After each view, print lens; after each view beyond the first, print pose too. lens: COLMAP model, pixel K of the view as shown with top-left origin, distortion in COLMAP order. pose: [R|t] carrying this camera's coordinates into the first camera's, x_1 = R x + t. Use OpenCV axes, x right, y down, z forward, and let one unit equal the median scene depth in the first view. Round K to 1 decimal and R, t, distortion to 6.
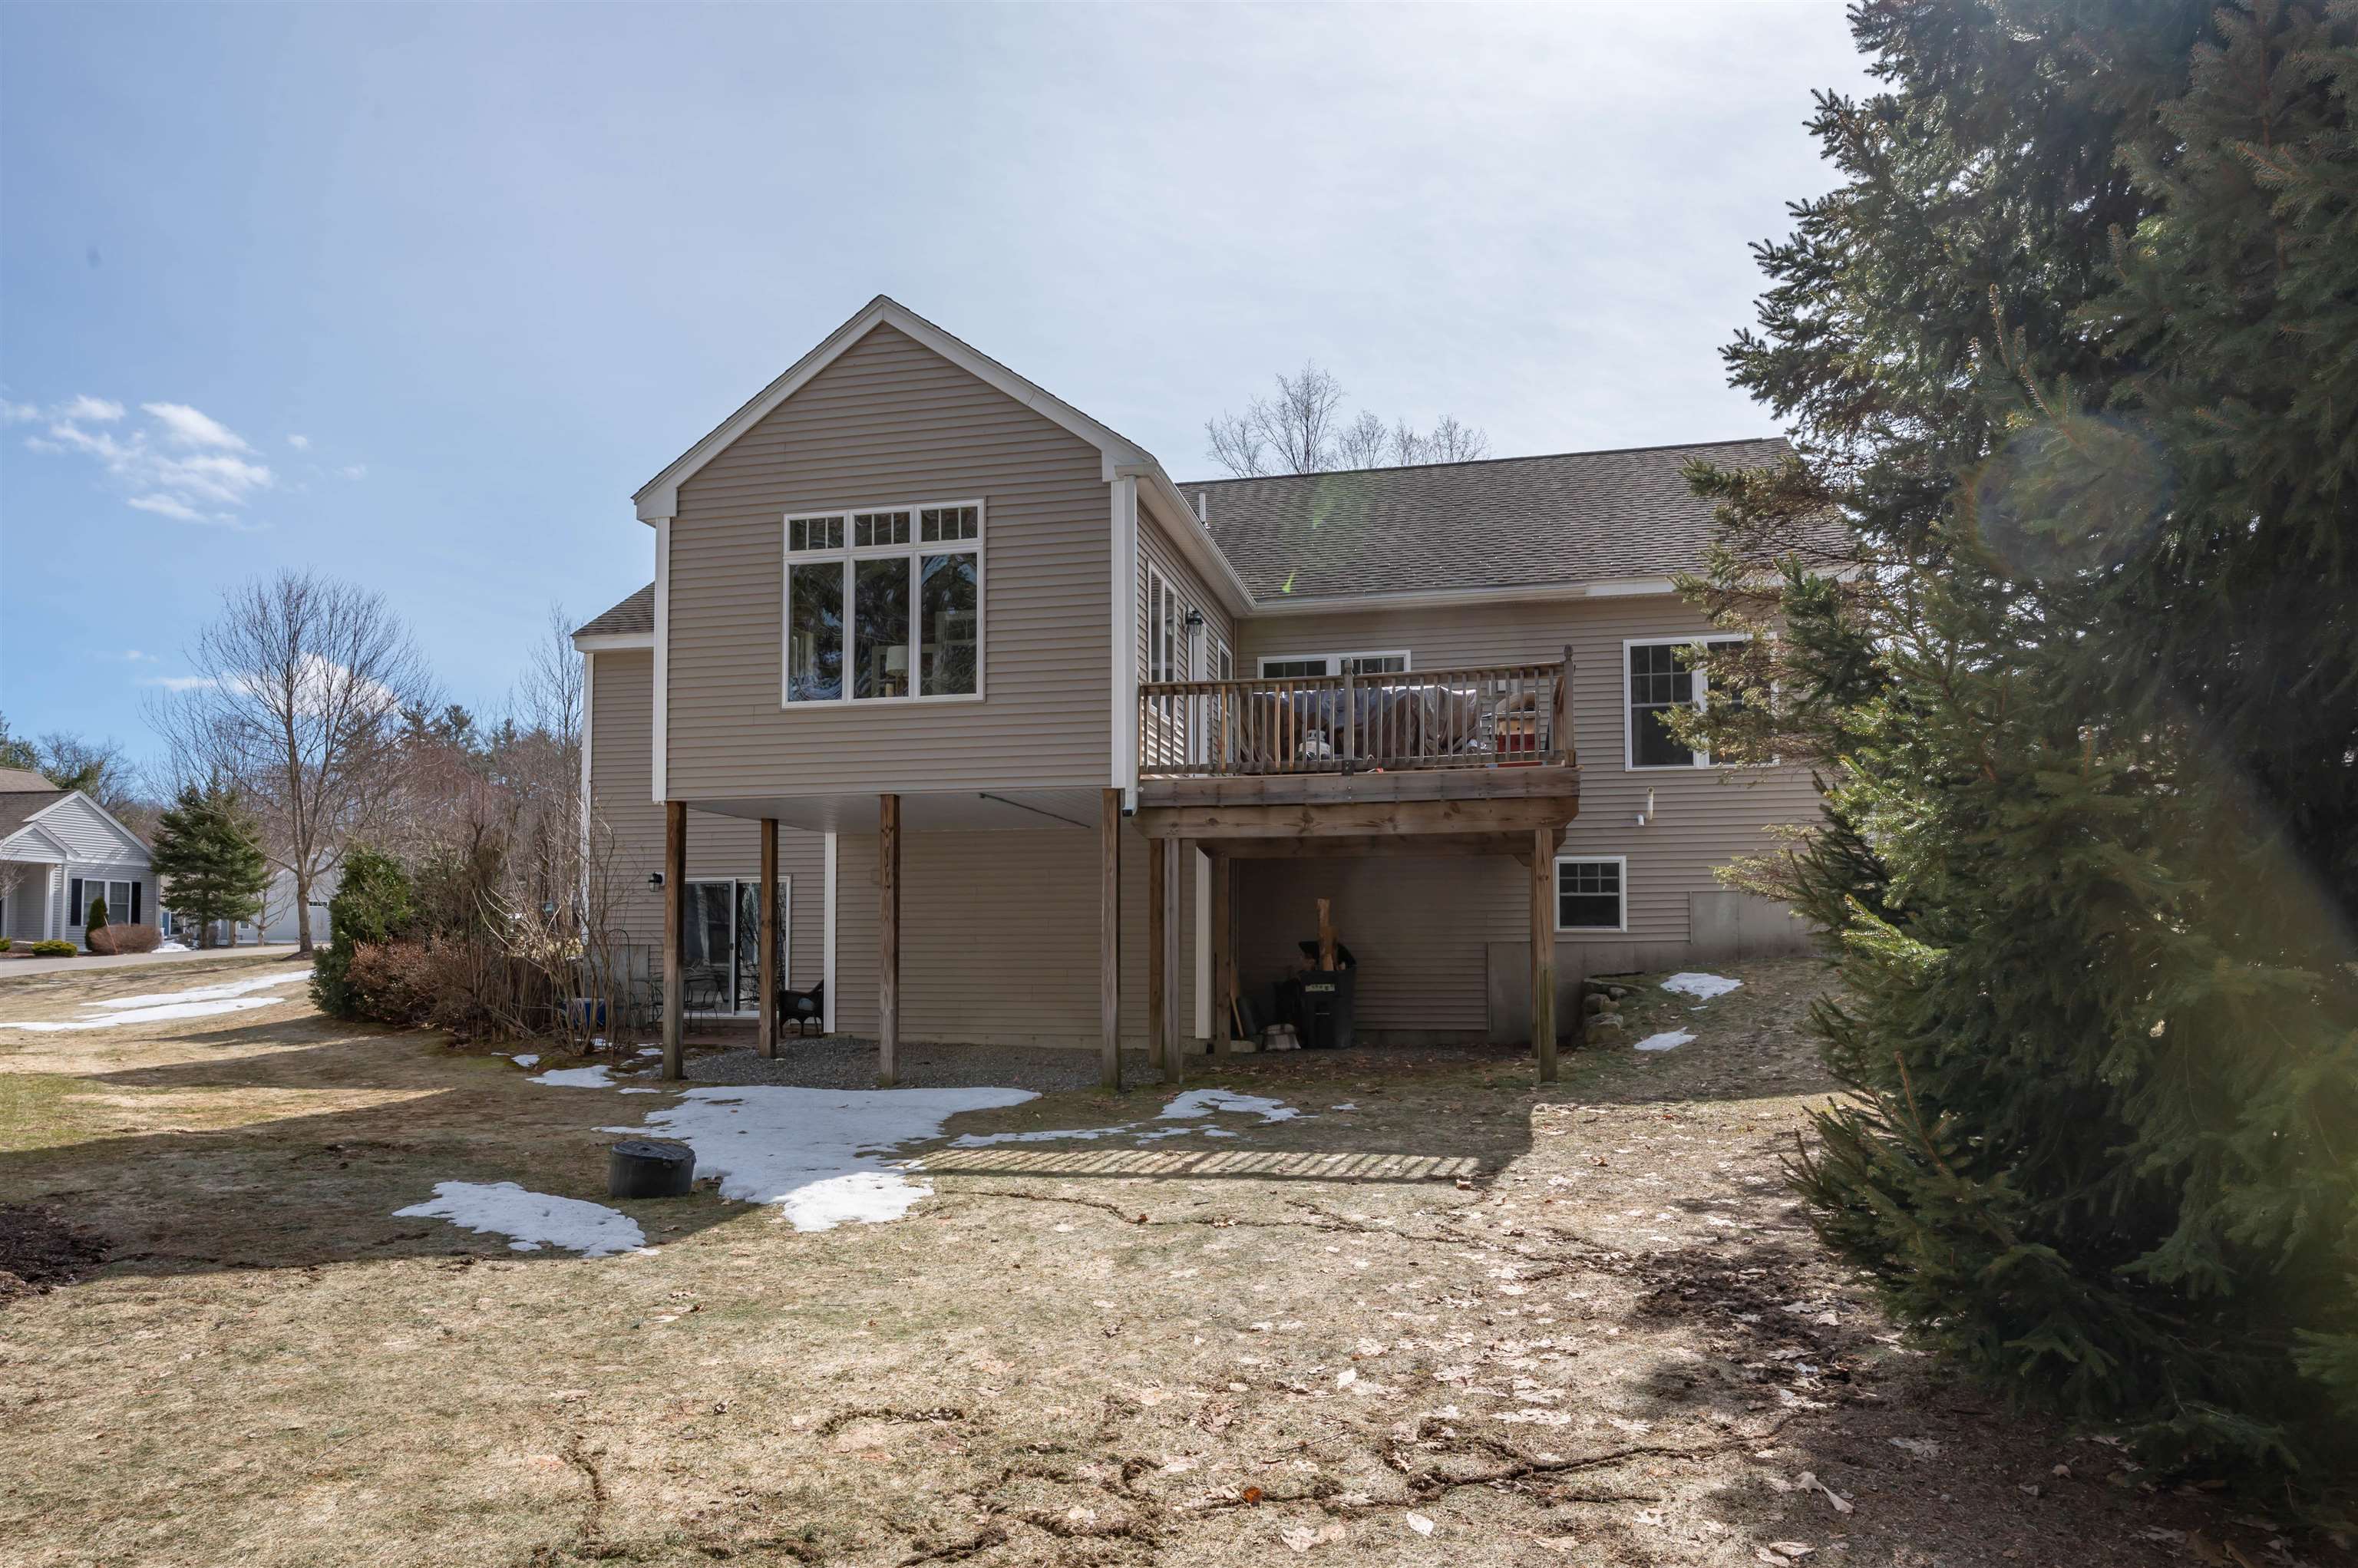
lens RADIAL K [[1351.0, 0, 1186.6], [0, 1351.0, 835.8], [0, 0, 1]] dist [0.005698, -0.000814]
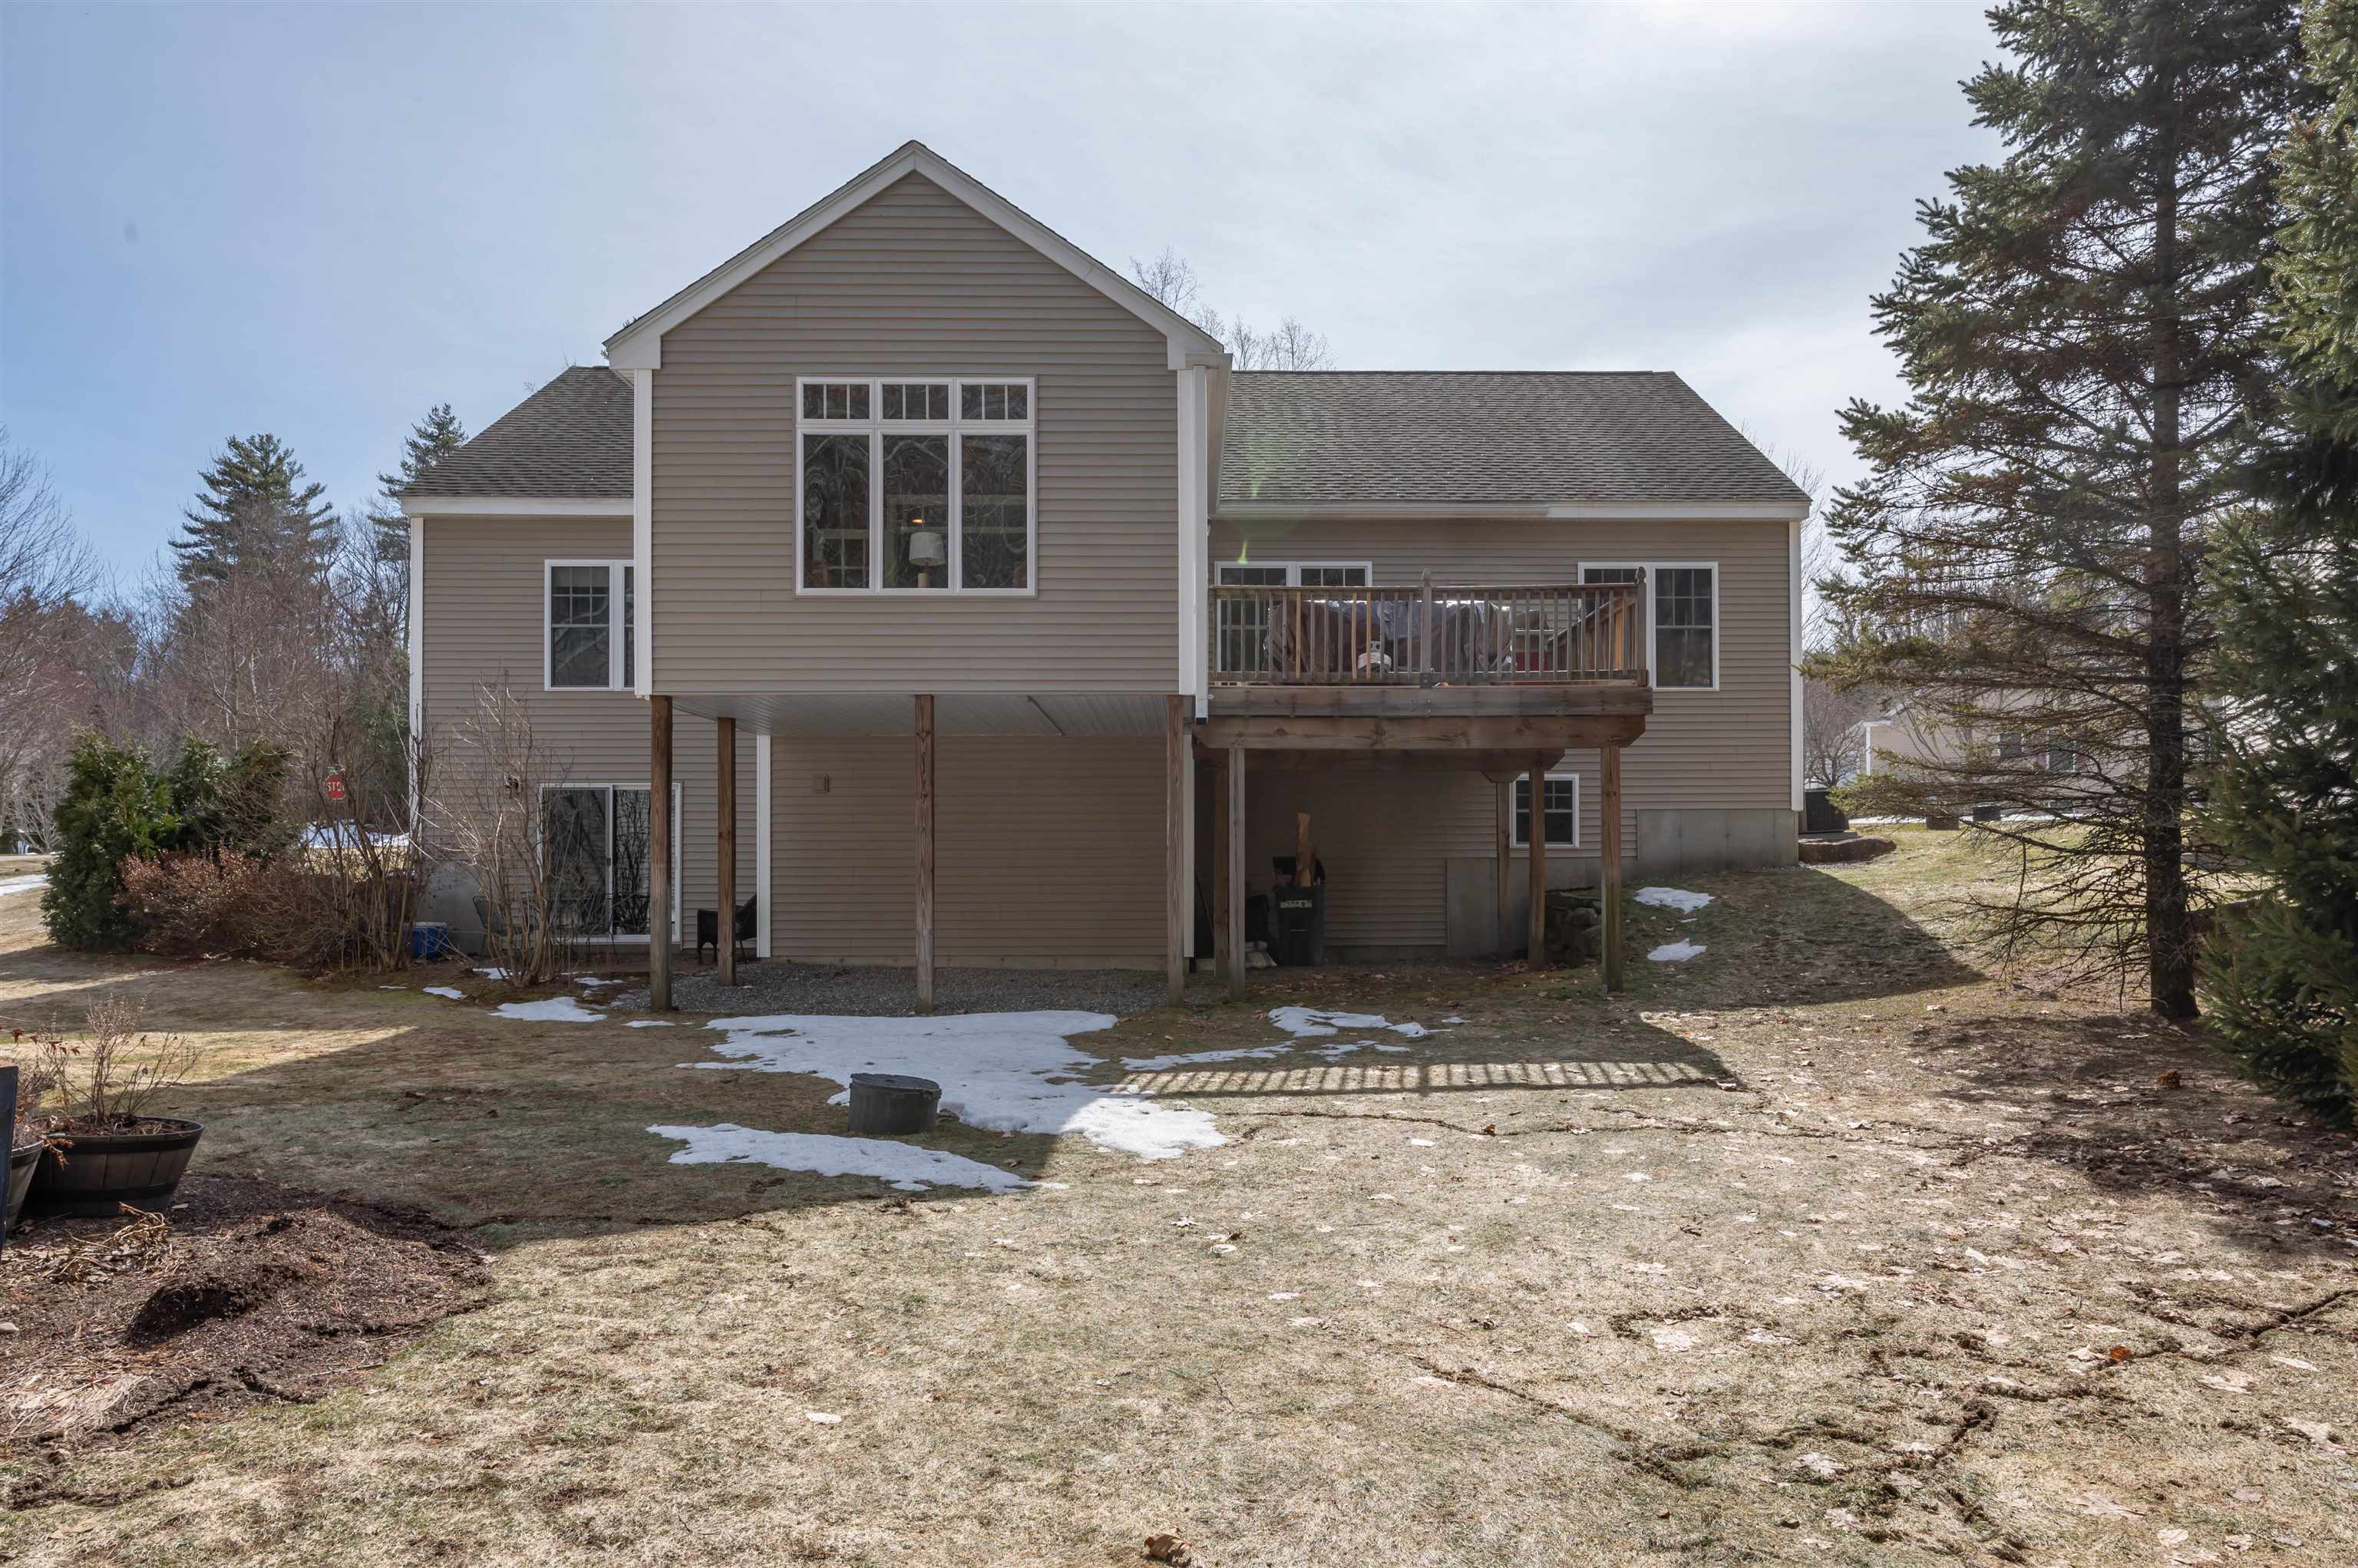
lens RADIAL K [[1429.3, 0, 1179.0], [0, 1429.3, 787.2], [0, 0, 1]] dist [0.001475, 0.002122]
pose [[0.972857, 0.012676, 0.231061, -0.277409], [-0.018970, 0.999507, 0.025035, 0.004487], [-0.230630, -0.028739, 0.972617, 0.018614]]
